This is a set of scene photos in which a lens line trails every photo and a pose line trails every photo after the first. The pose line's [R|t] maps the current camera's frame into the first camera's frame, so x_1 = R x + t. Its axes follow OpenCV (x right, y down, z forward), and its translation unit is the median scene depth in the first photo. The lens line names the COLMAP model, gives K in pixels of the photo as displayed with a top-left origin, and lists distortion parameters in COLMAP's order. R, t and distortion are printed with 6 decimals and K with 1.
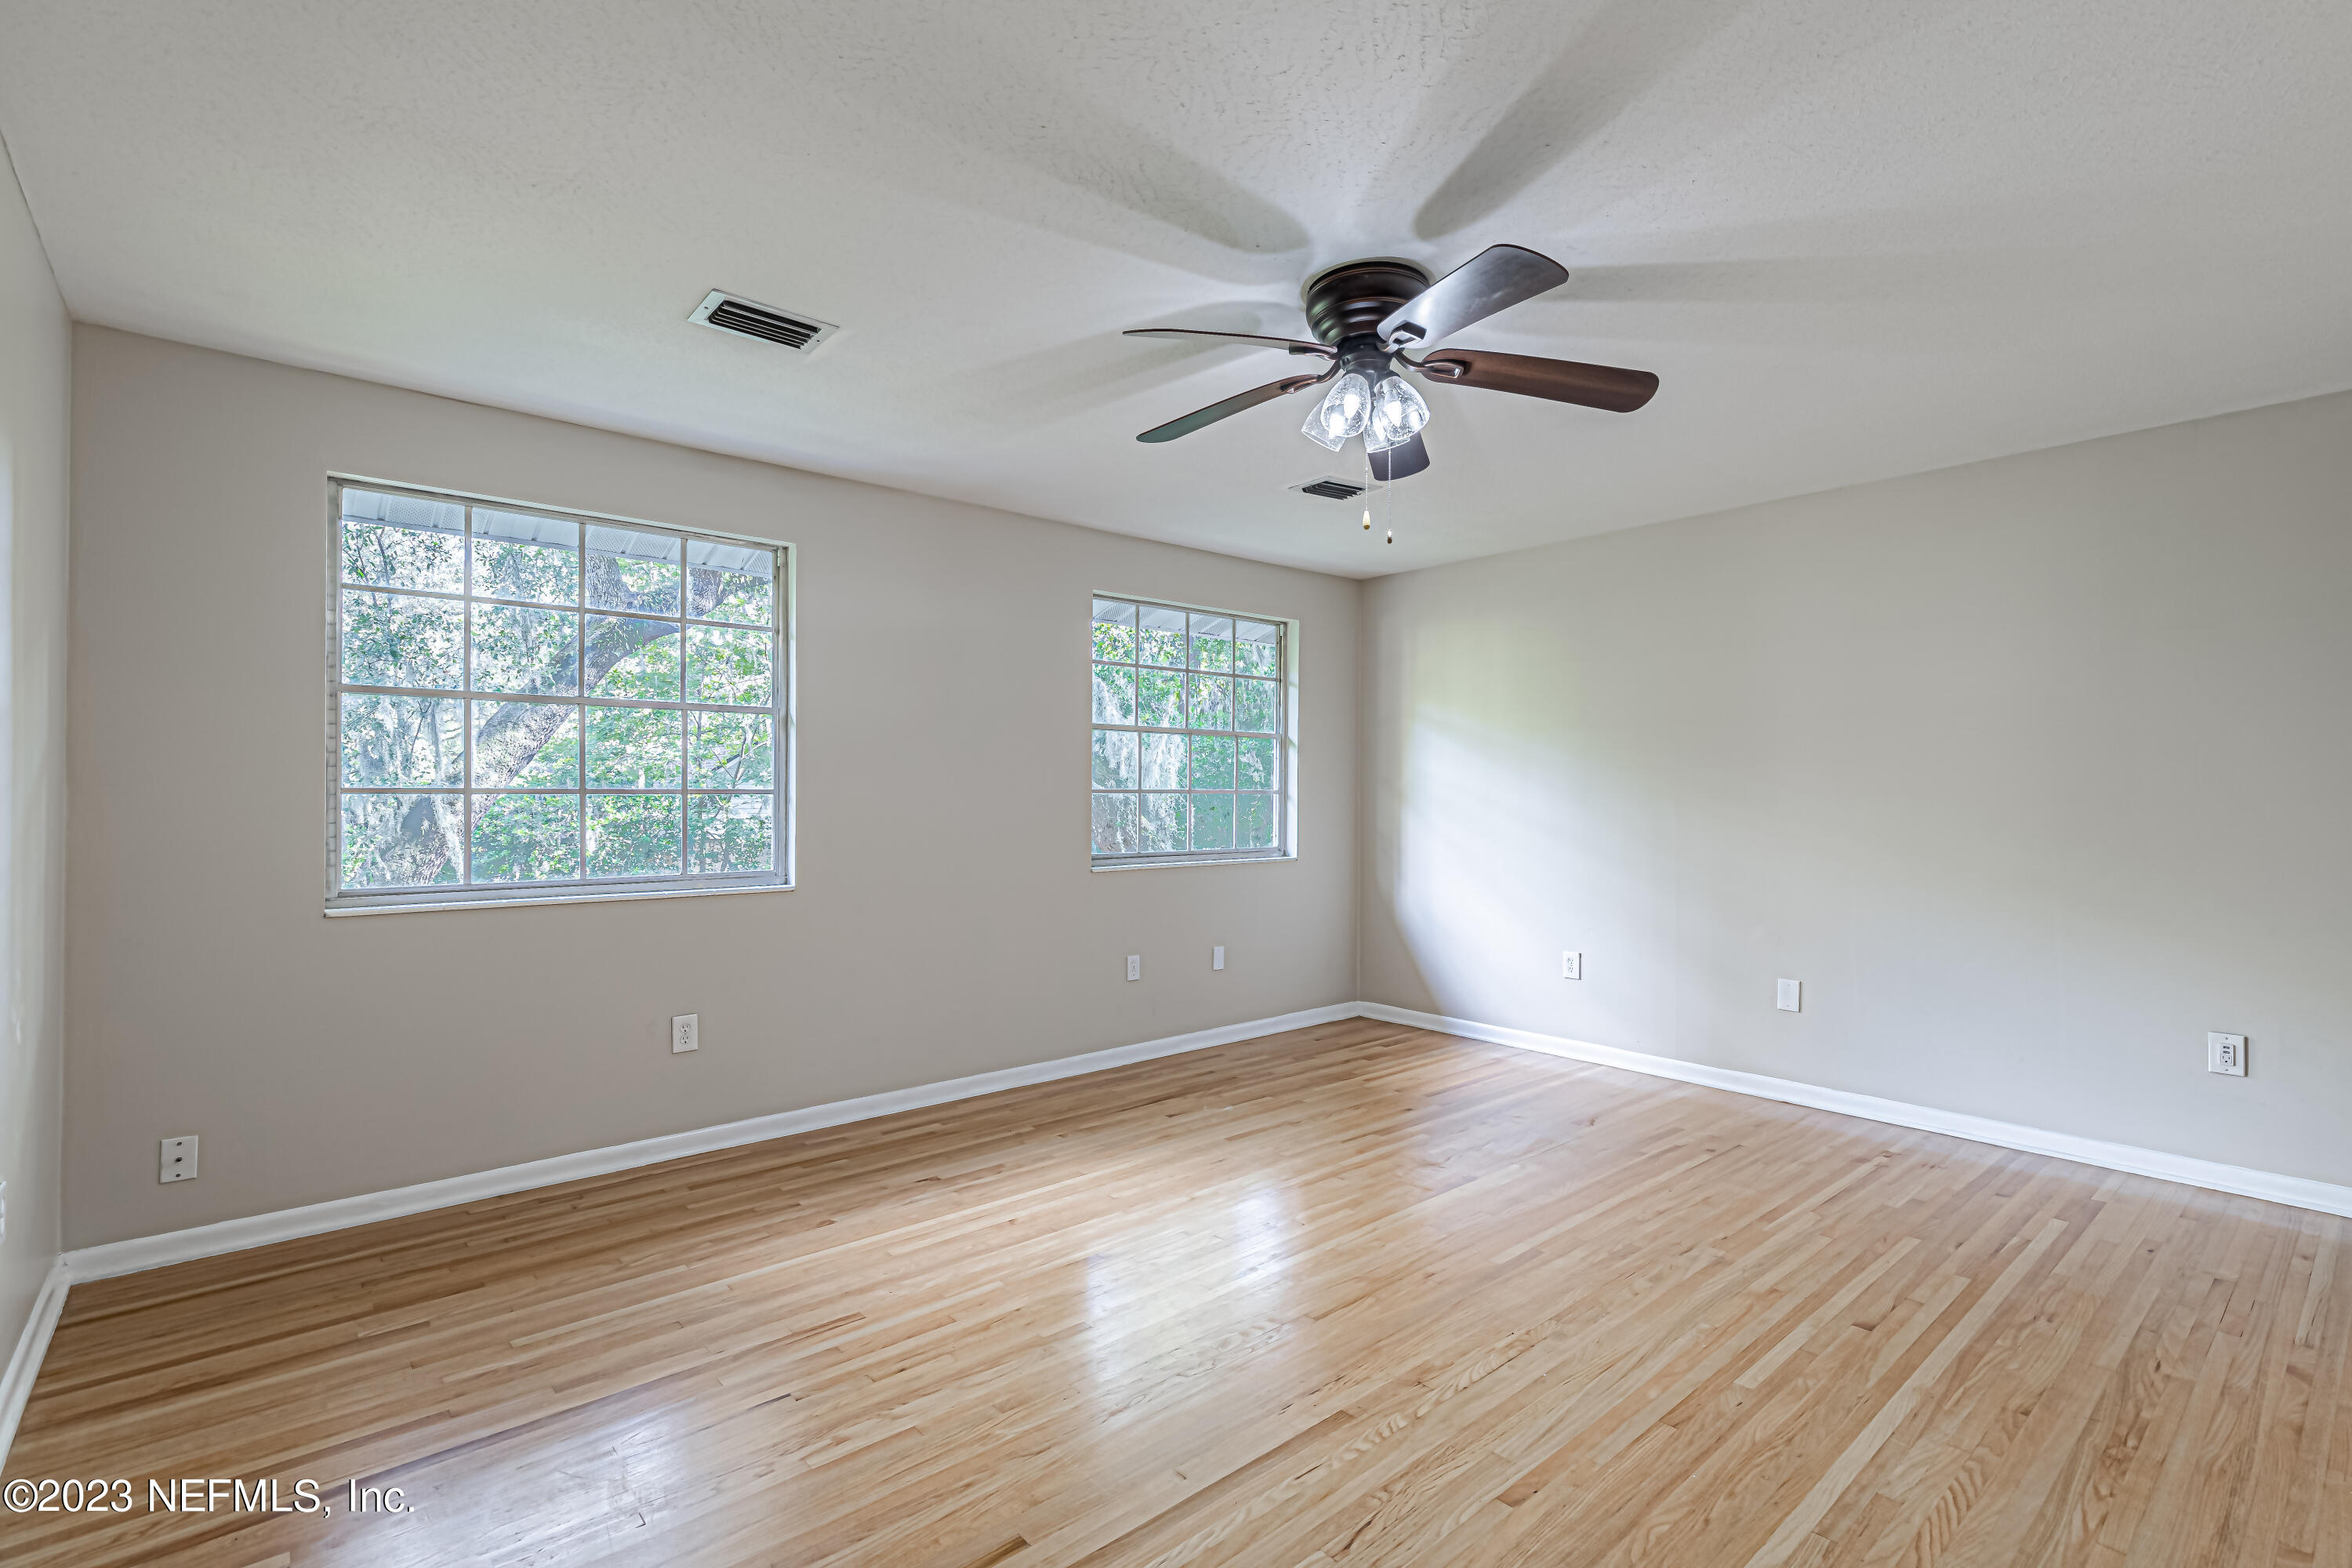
lens RADIAL K [[1071.1, 0, 1172.6], [0, 1071.1, 763.2], [0, 0, 1]] dist [0.012239, -0.000819]
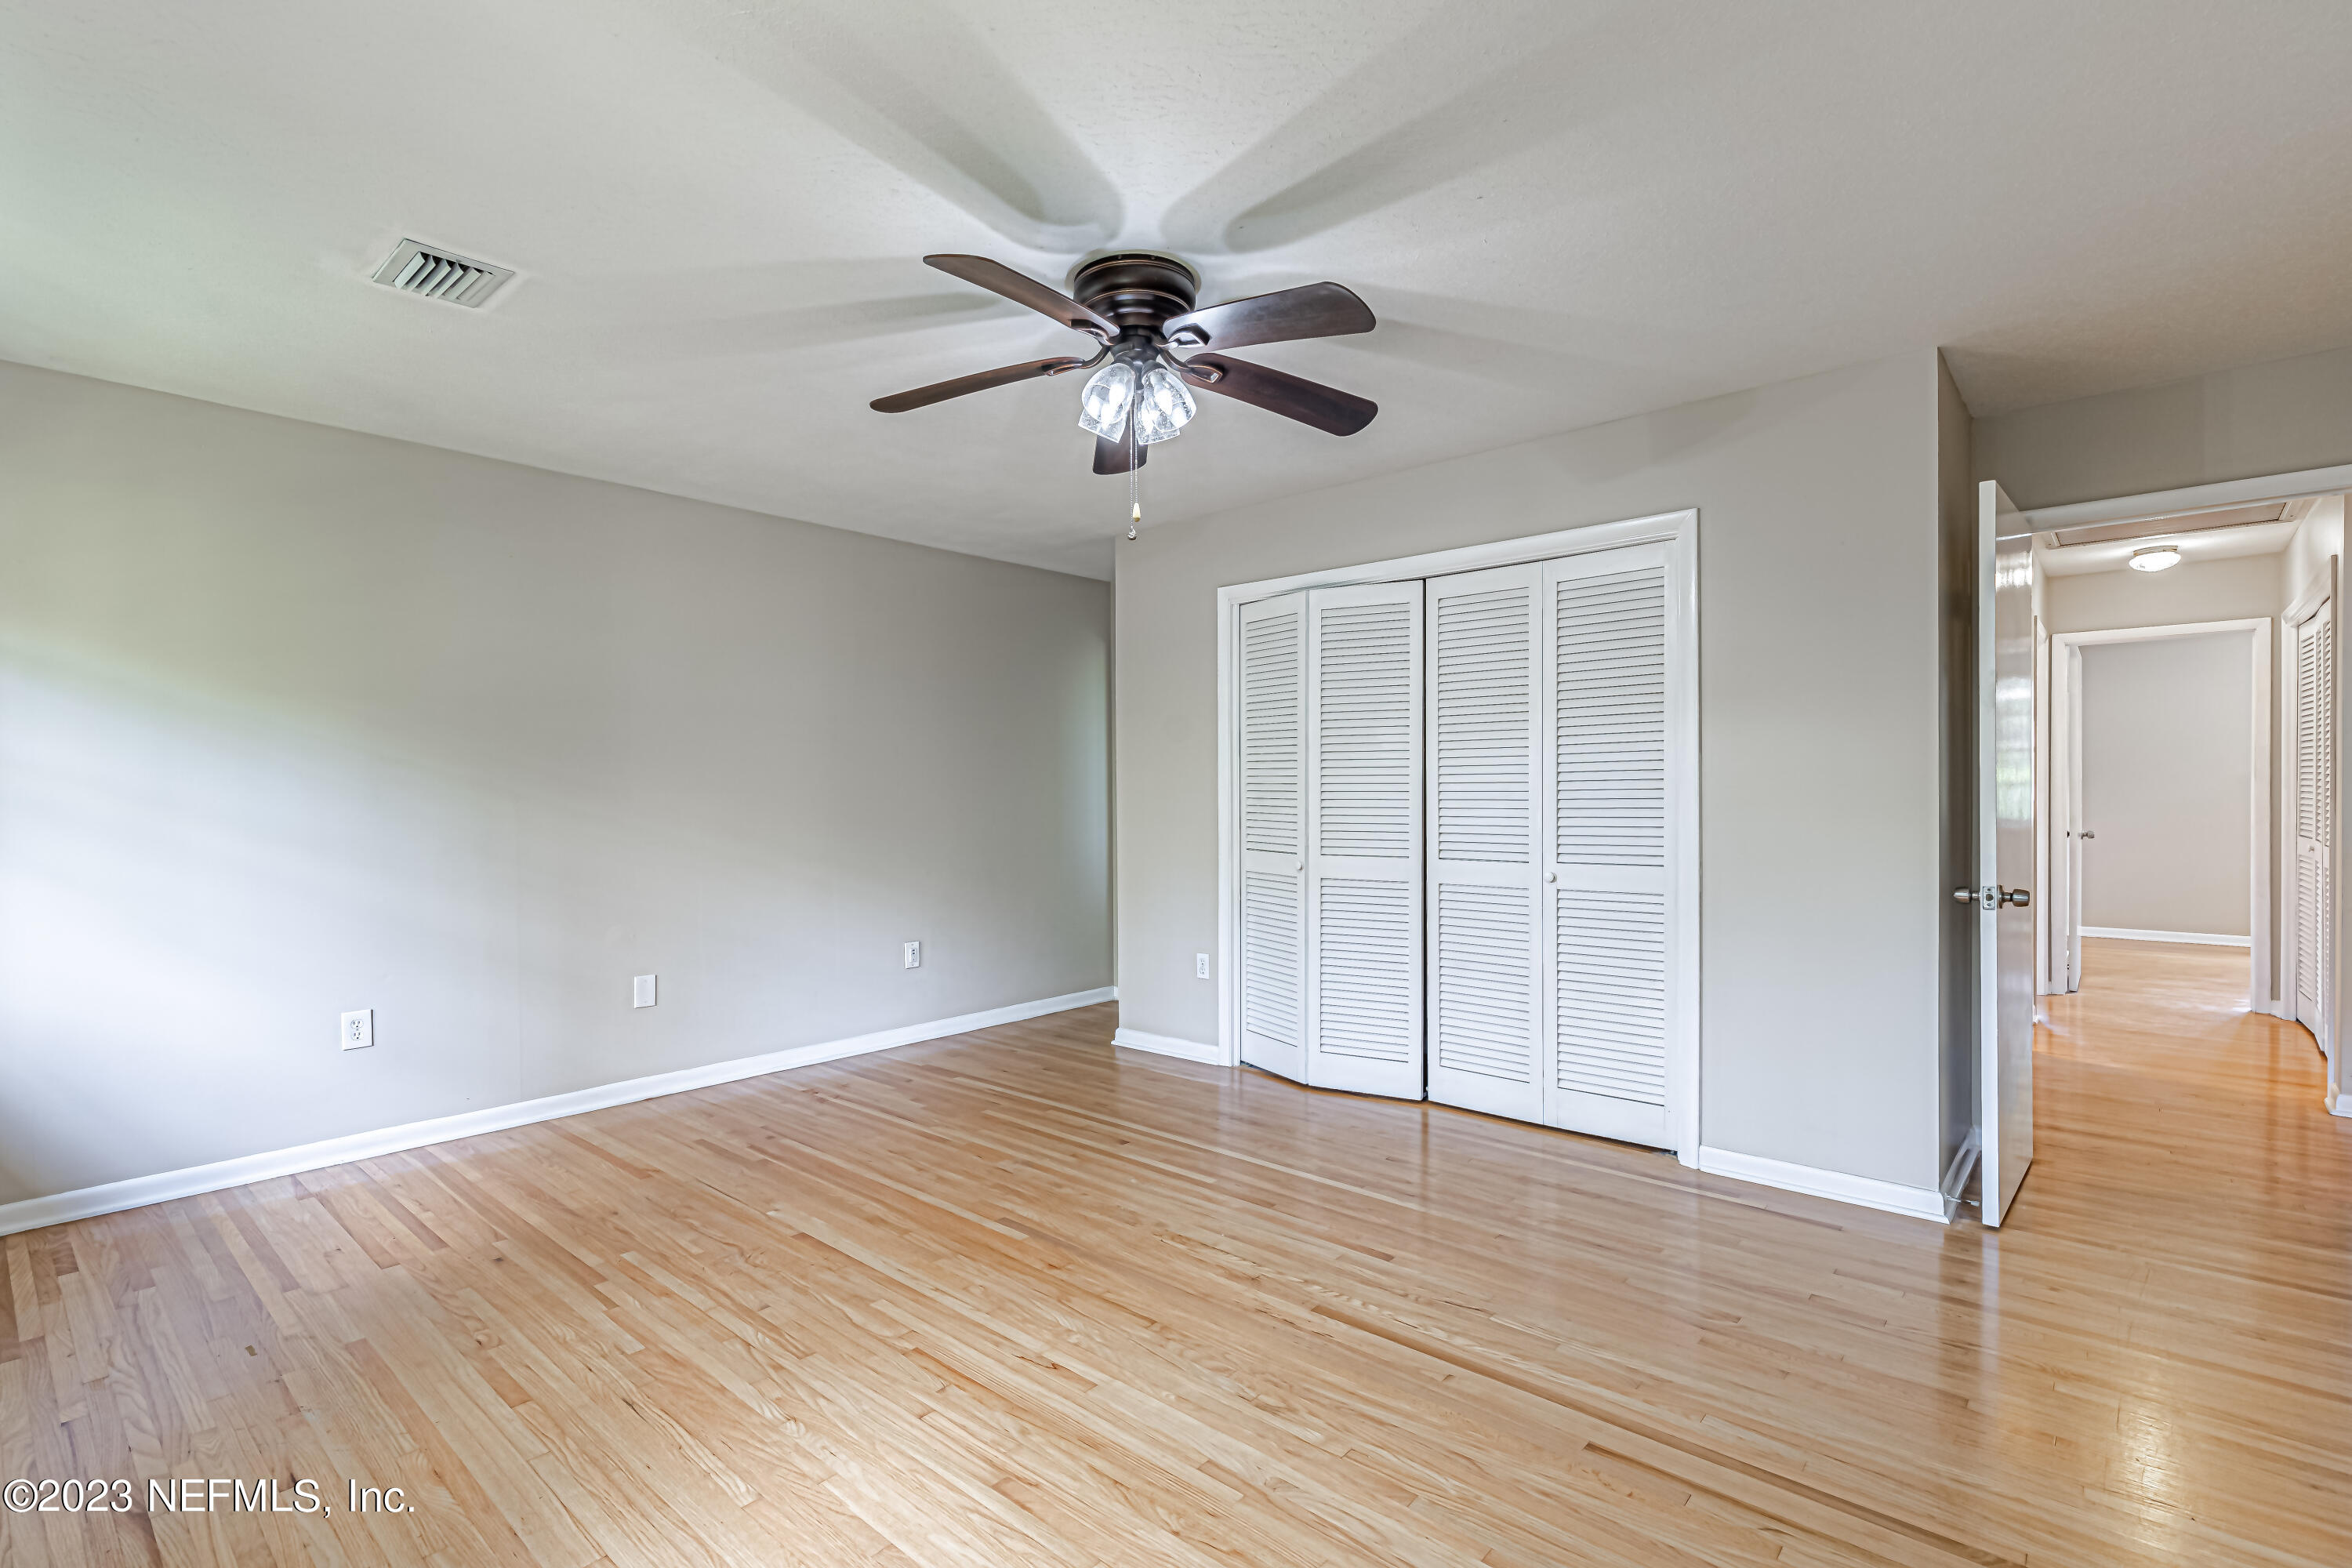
lens RADIAL K [[1071.1, 0, 1188.6], [0, 1071.1, 799.8], [0, 0, 1]] dist [0.012239, -0.000819]
pose [[-0.144491, -0.009058, 0.989465, -0.703231], [-0.027174, 0.999617, 0.005183, 0.026549], [-0.989133, -0.026138, -0.144682, 0.939625]]
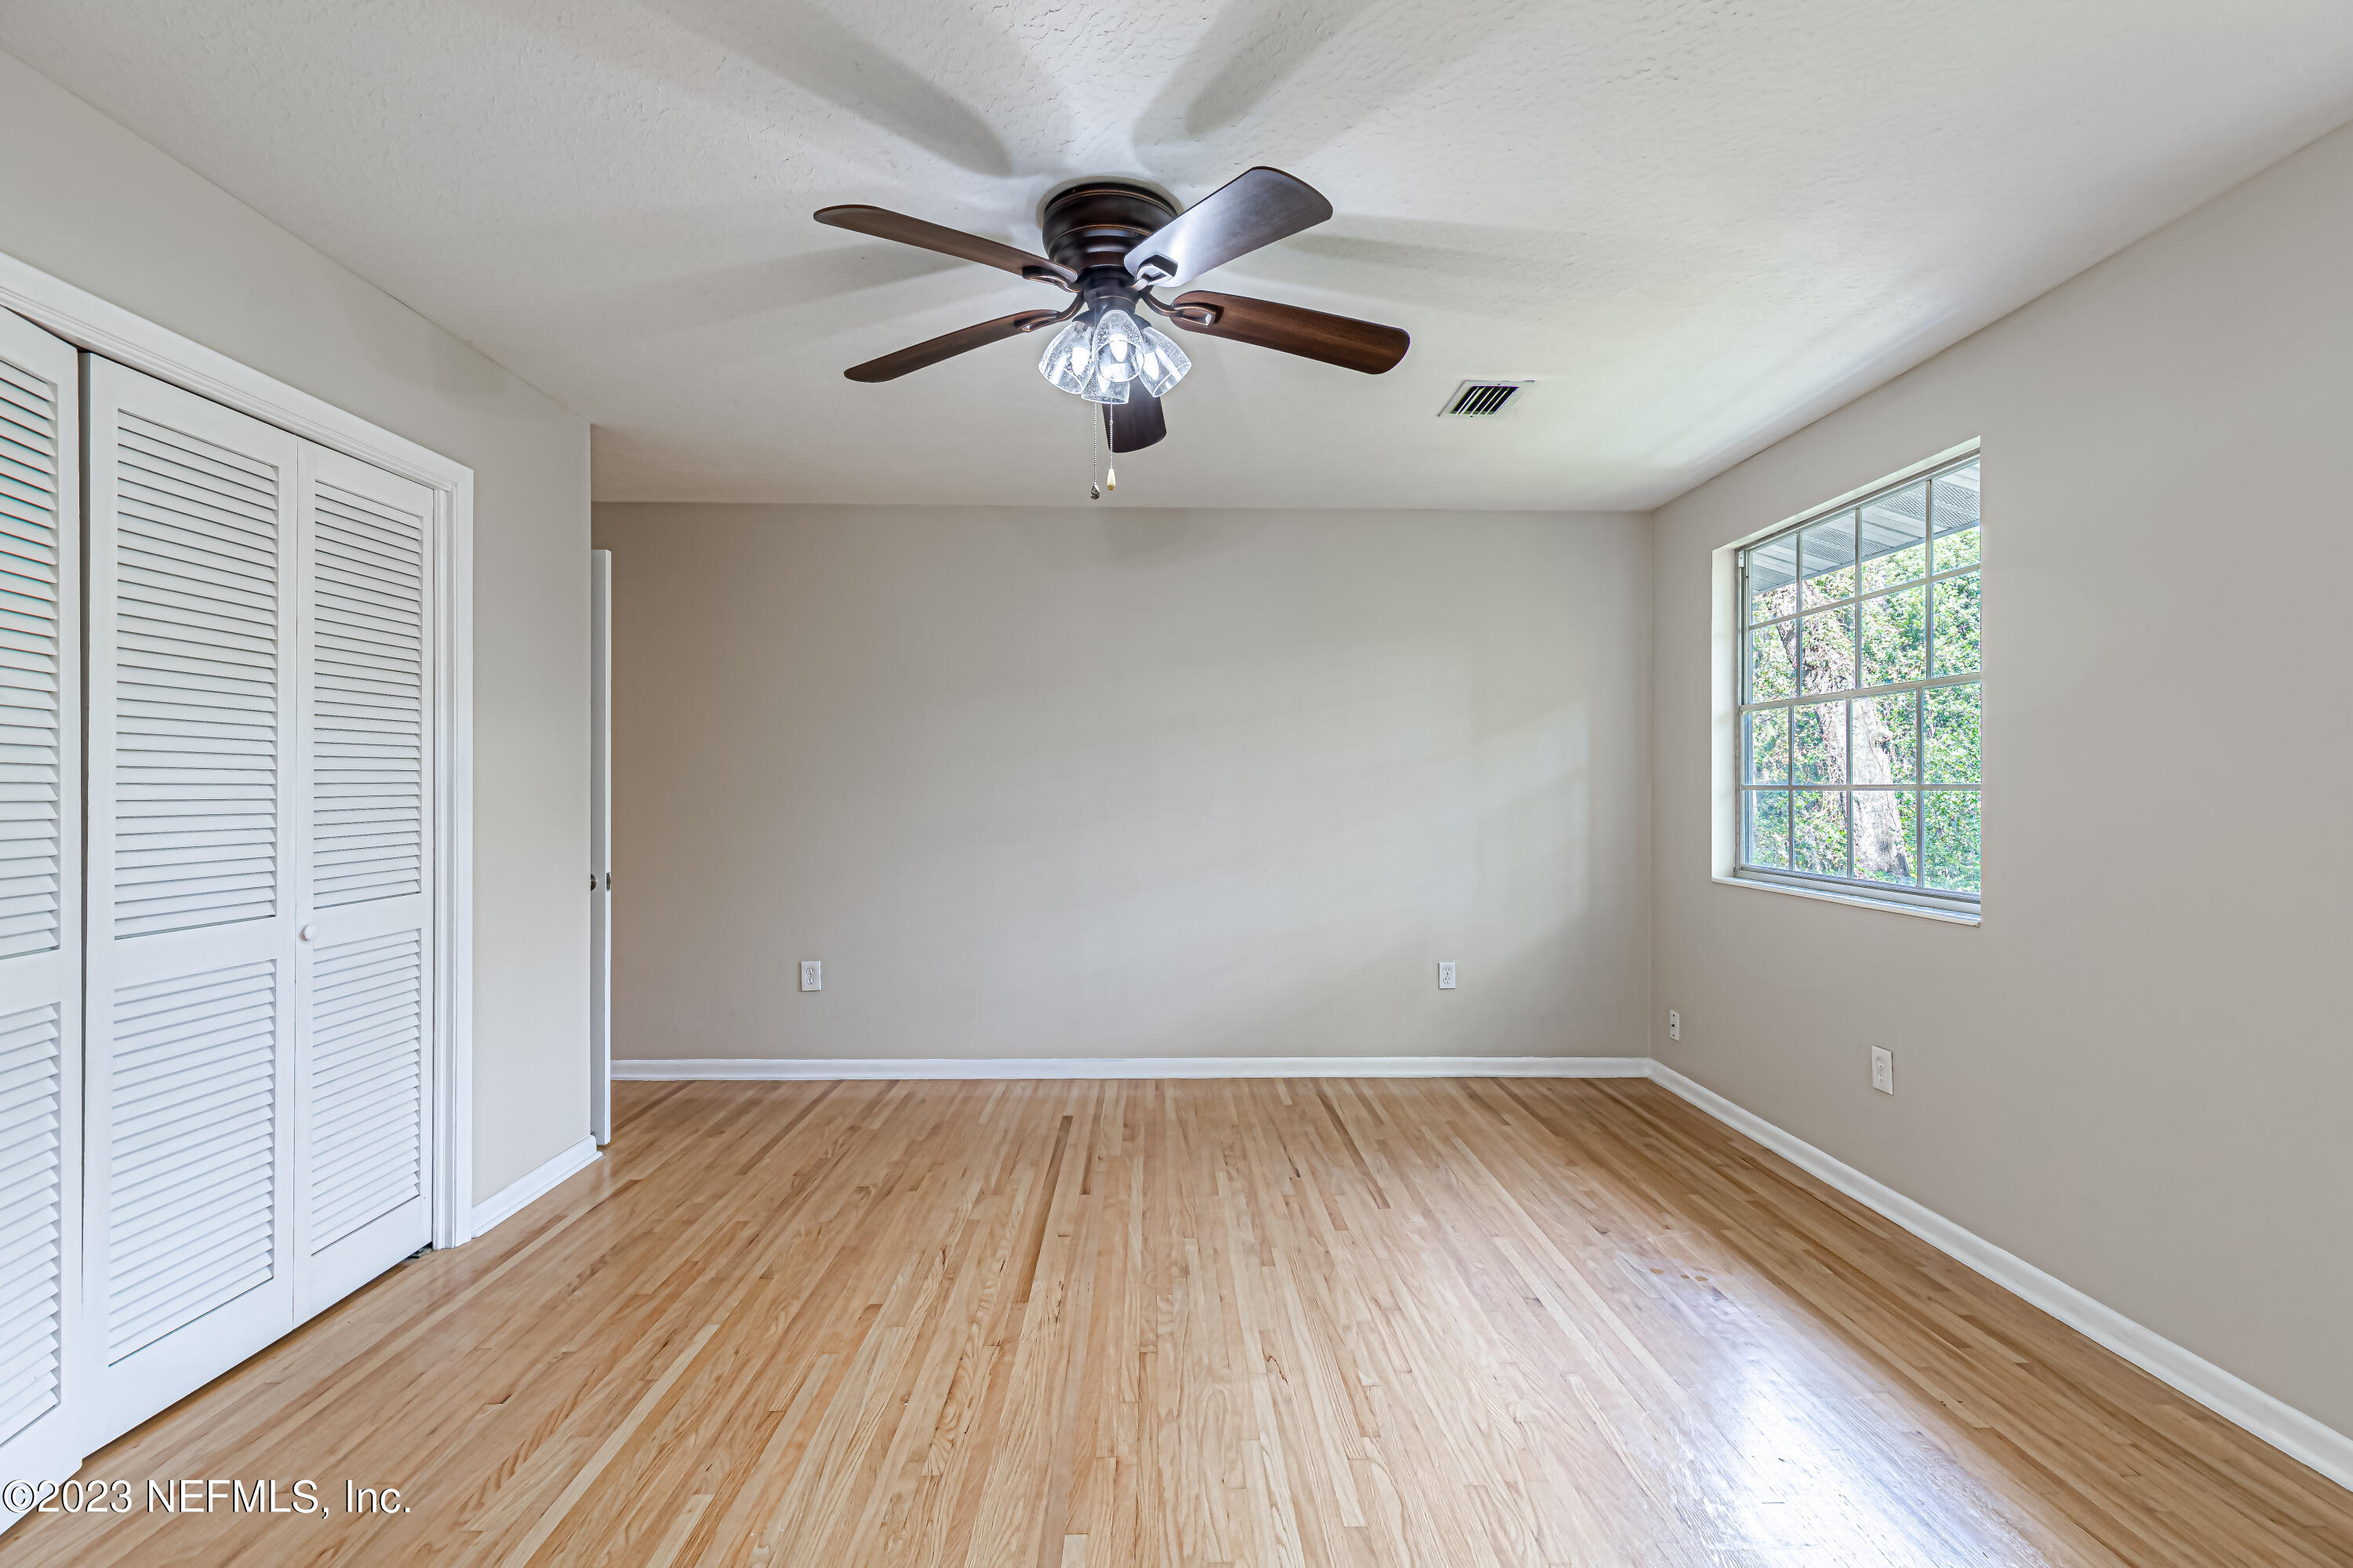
lens RADIAL K [[1071.6, 0, 1185.3], [0, 1071.6, 783.0], [0, 0, 1]] dist [0.012239, -0.000819]
pose [[-0.631382, -0.004991, -0.775456, 0.706694], [0.021377, 0.999487, -0.023838, 0.032855], [0.775178, -0.031628, -0.630951, 1.372208]]
